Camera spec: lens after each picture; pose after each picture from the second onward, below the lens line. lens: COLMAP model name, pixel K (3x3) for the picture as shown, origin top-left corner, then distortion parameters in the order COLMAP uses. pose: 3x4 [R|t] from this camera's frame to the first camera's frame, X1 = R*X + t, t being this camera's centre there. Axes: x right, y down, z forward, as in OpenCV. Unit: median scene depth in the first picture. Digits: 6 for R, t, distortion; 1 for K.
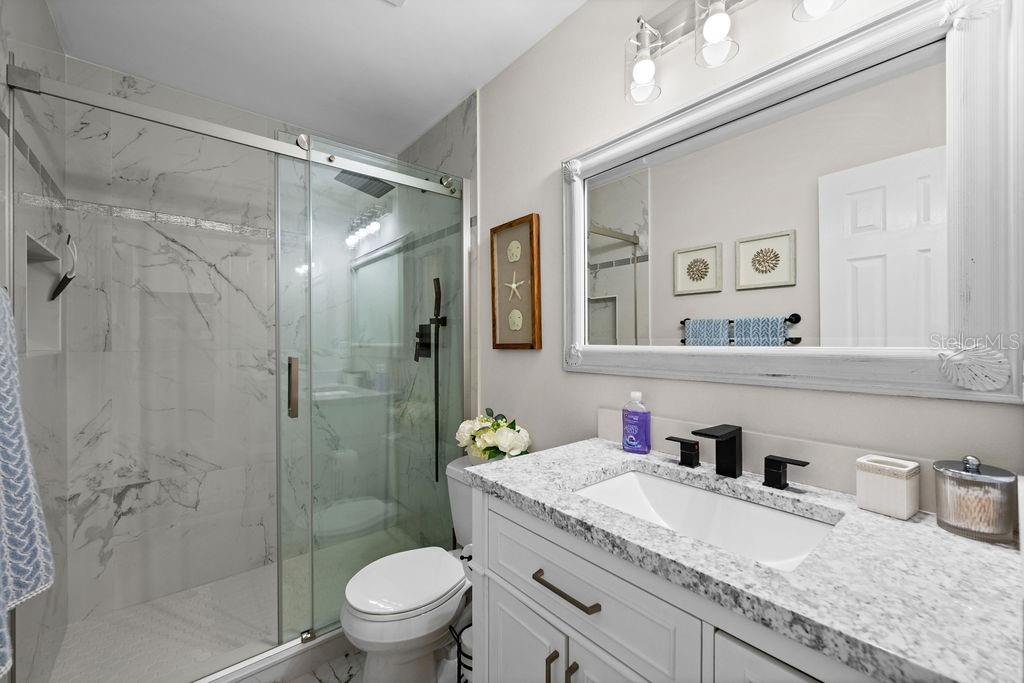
lens RADIAL K [[405.9, 0, 511.6], [0, 405.9, 339.9], [0, 0, 1]] dist [-0.002254, 0.000321]
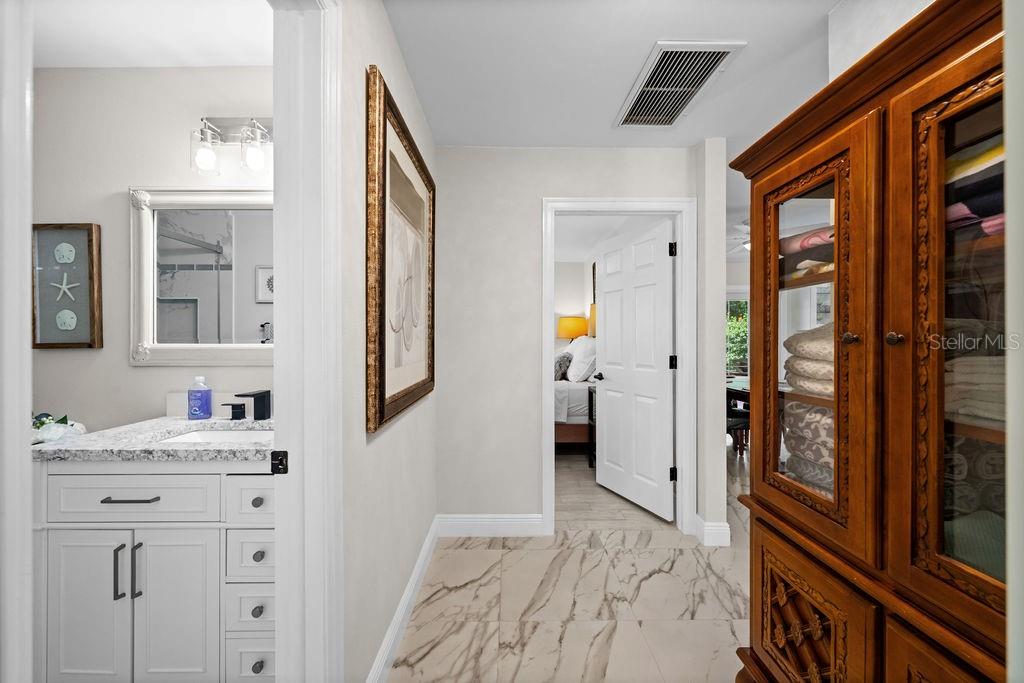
lens RADIAL K [[405.9, 0, 515.1], [0, 405.9, 340.1], [0, 0, 1]] dist [-0.002254, 0.000321]
pose [[0.629607, 0.004171, 0.776902, -0.084984], [-0.004524, 0.999988, -0.001703, -0.001251], [-0.776900, -0.002443, 0.629619, -0.633890]]
